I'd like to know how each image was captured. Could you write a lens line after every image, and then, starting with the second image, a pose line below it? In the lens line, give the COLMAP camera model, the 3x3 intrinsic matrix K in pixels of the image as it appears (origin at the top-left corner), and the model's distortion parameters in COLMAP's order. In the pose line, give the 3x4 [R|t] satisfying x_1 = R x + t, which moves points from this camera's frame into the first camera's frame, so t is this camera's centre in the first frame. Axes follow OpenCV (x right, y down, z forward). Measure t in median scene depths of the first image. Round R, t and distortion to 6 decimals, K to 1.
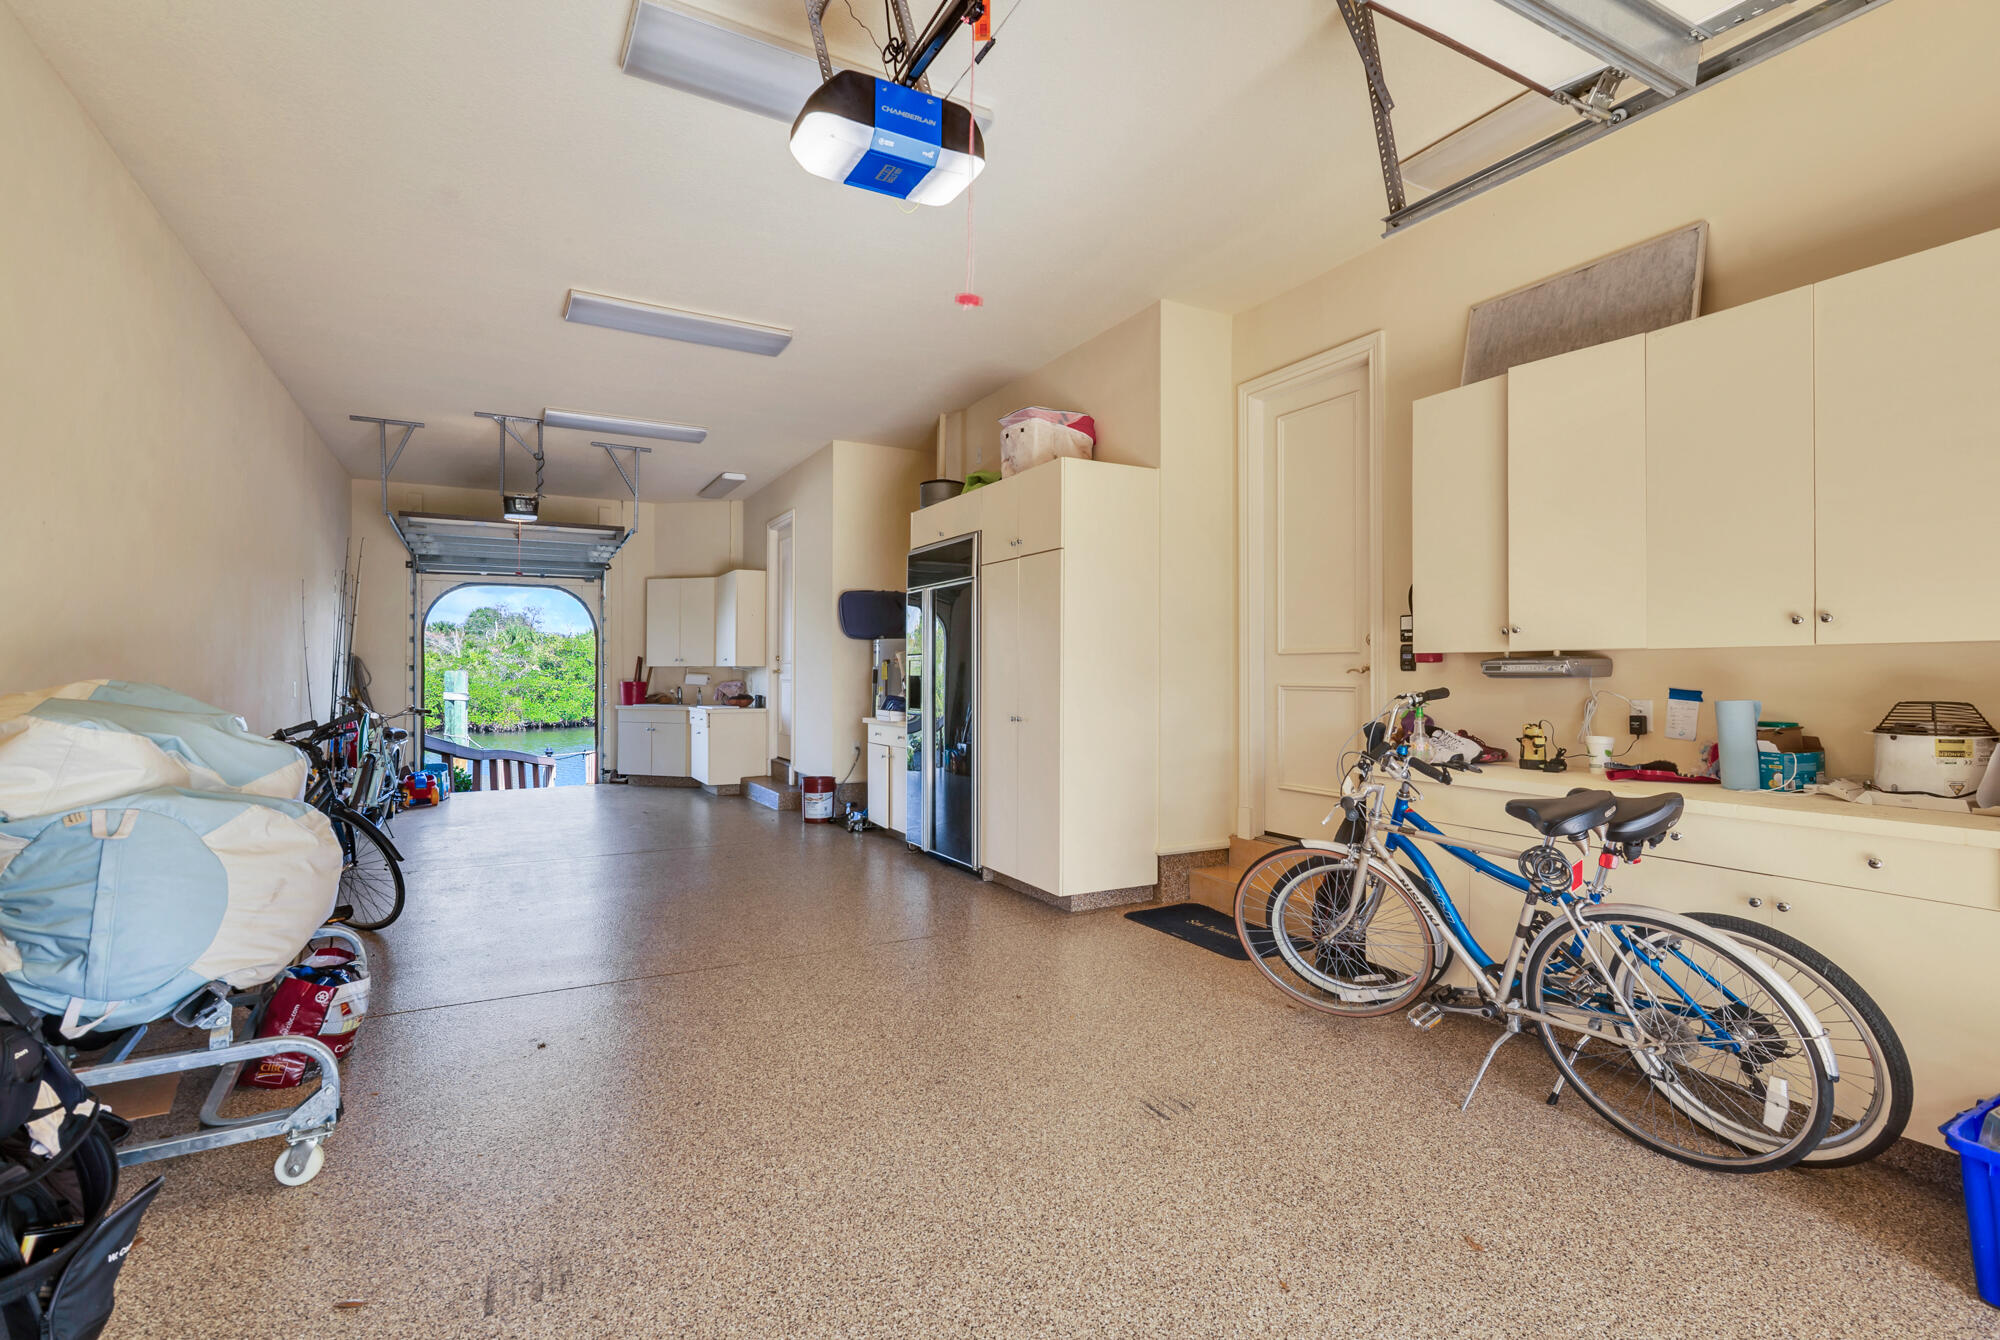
lens RADIAL K [[919.6, 0, 1000.0], [0, 919.6, 670.0], [0, 0, 1]] dist [0.003355, -0.000048]
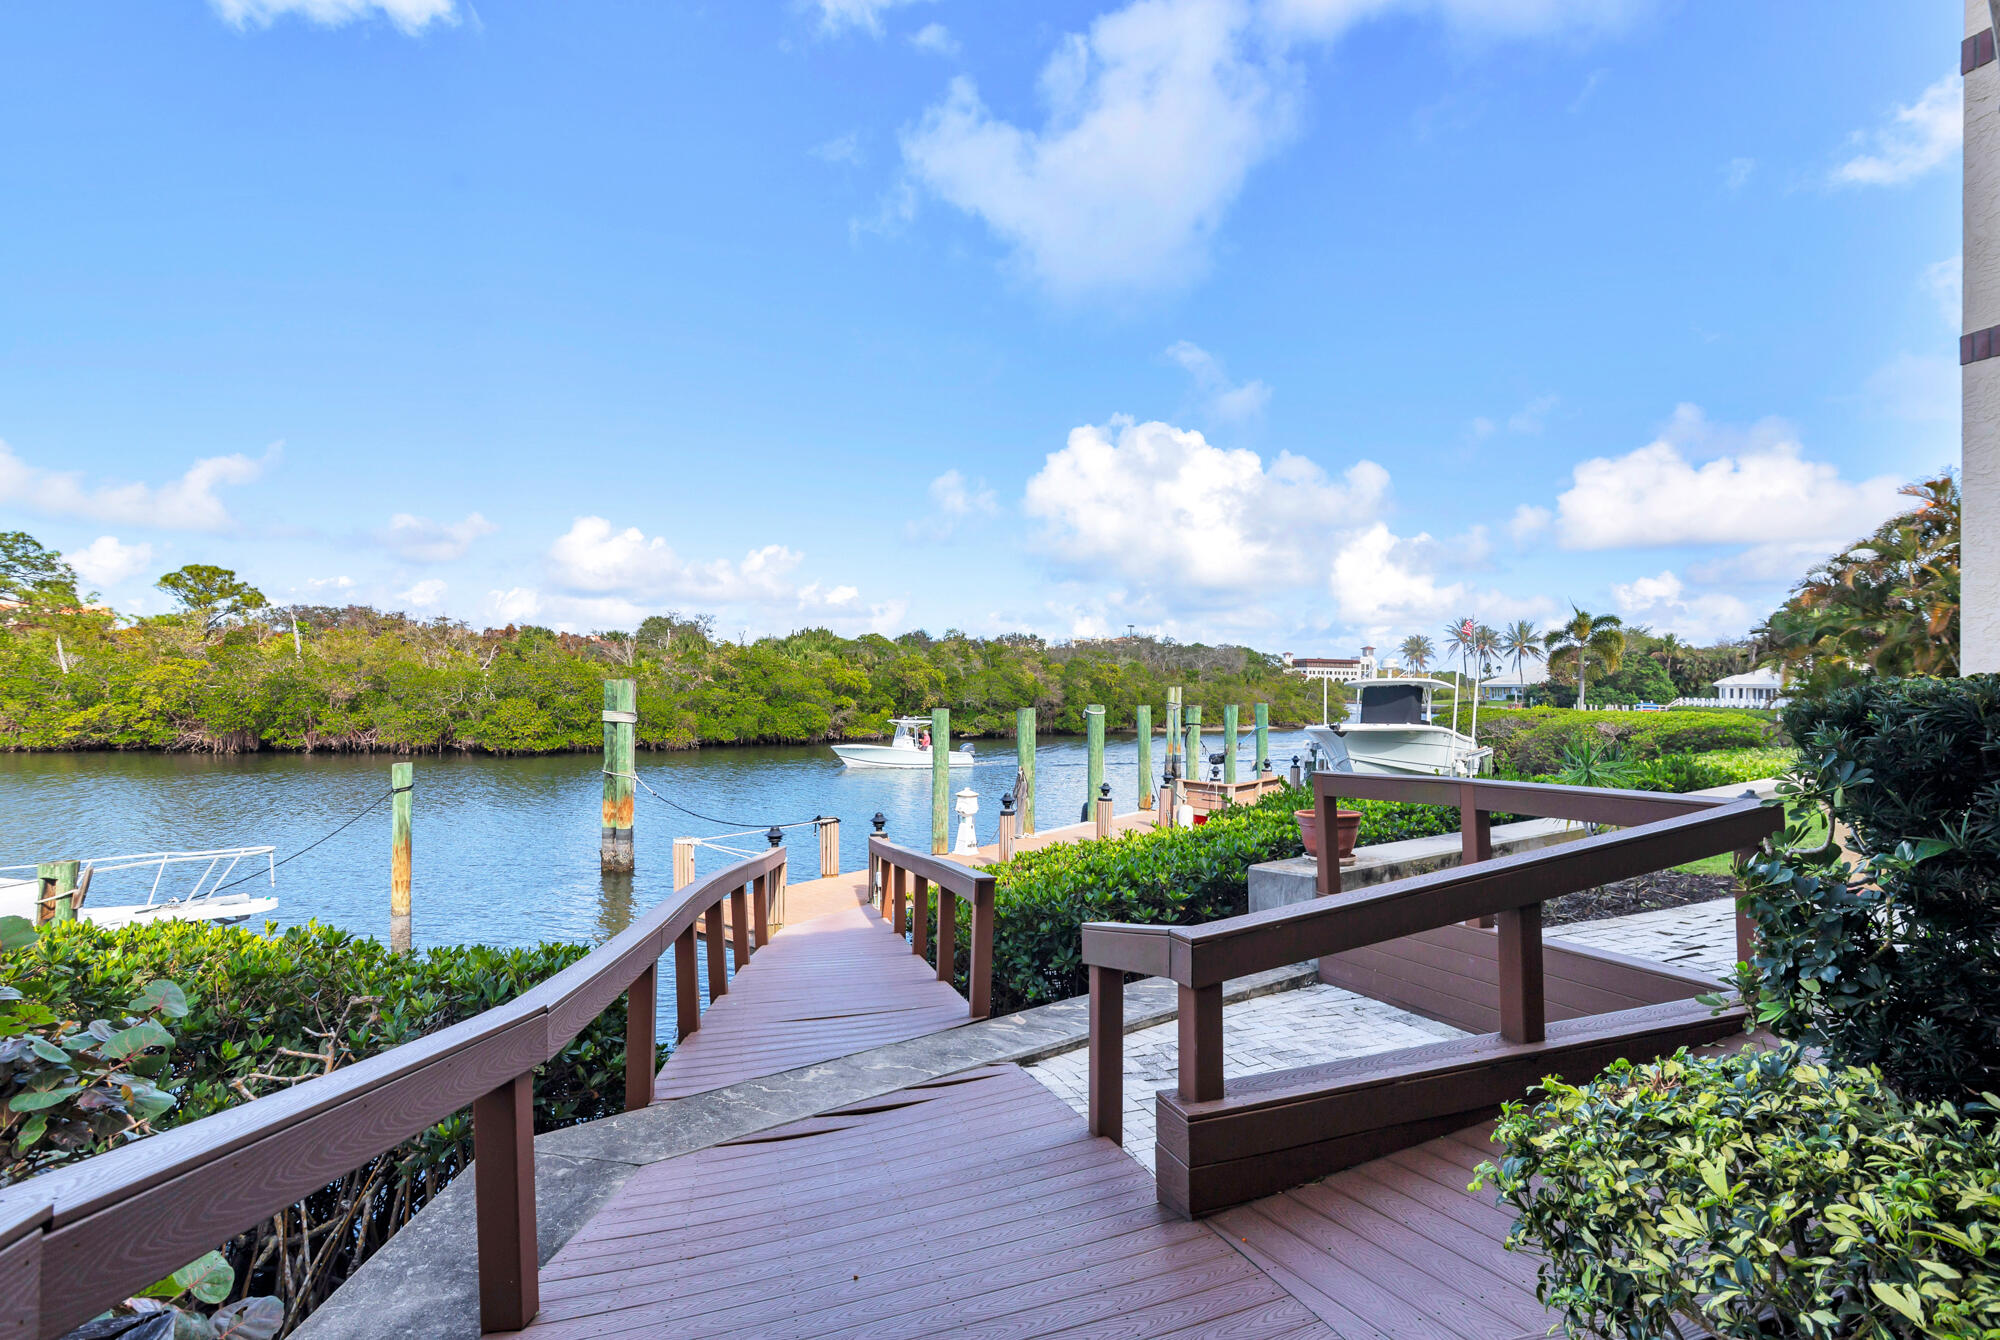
lens RADIAL K [[933.3, 0, 1000.0], [0, 933.3, 670.0], [0, 0, 1]] dist [0.004700, 0.000444]
pose [[0.987653, 0.003233, -0.156624, -0.082481], [-0.005617, 0.999875, -0.014776, 0.001053], [0.156556, 0.015473, 0.987548, 0.145671]]
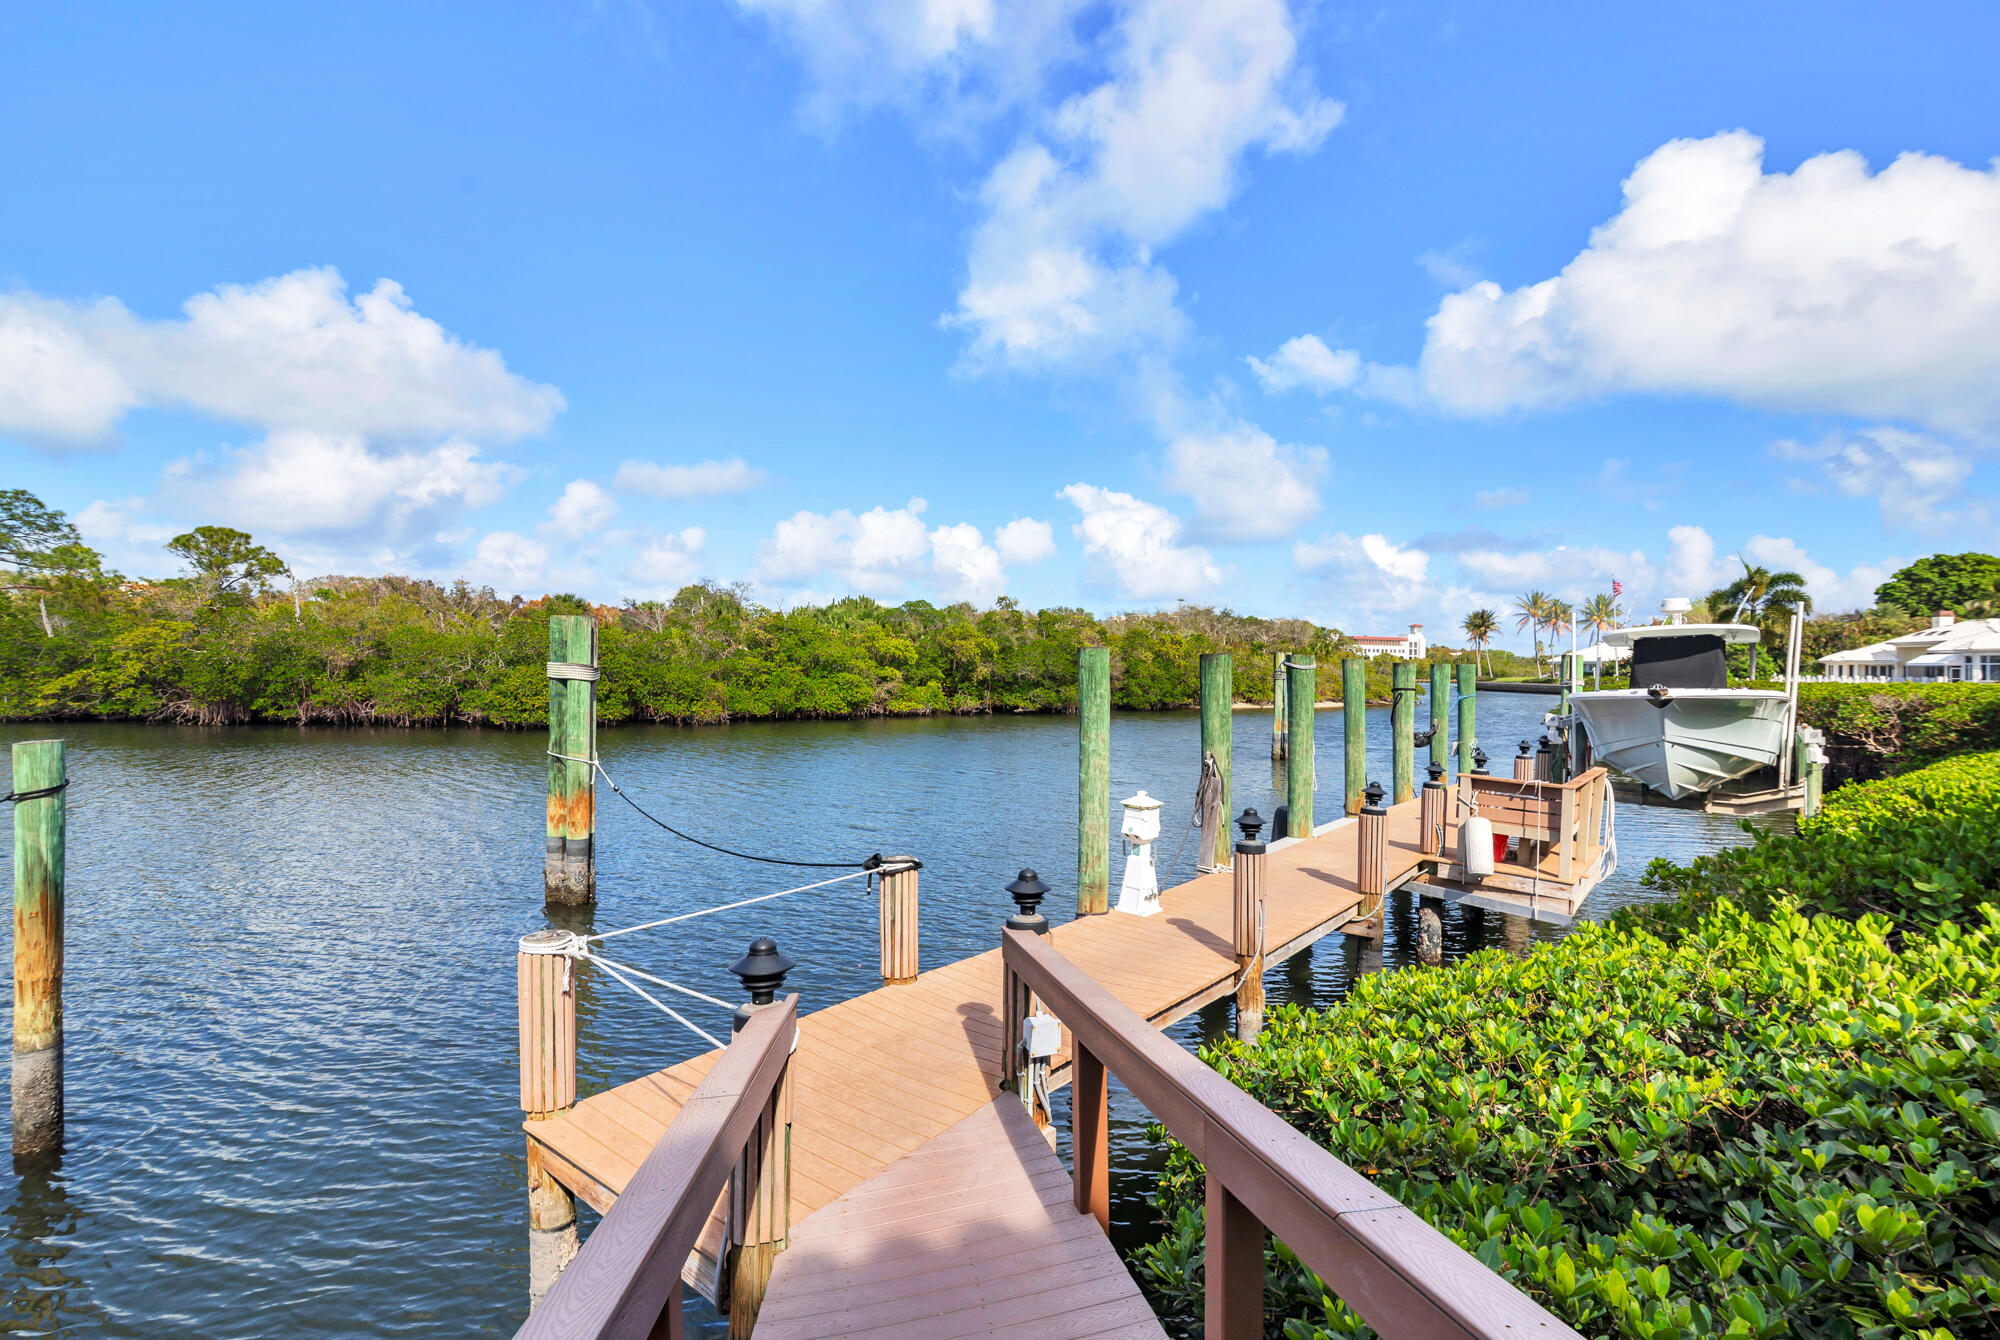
lens RADIAL K [[919.6, 0, 1000.0], [0, 919.6, 670.0], [0, 0, 1]] dist [0.003355, -0.000048]
pose [[0.980601, 0.010347, -0.195739, -0.119842], [-0.008766, 0.999922, 0.008939, 0.009121], [0.195816, -0.007049, 0.980615, 0.243313]]
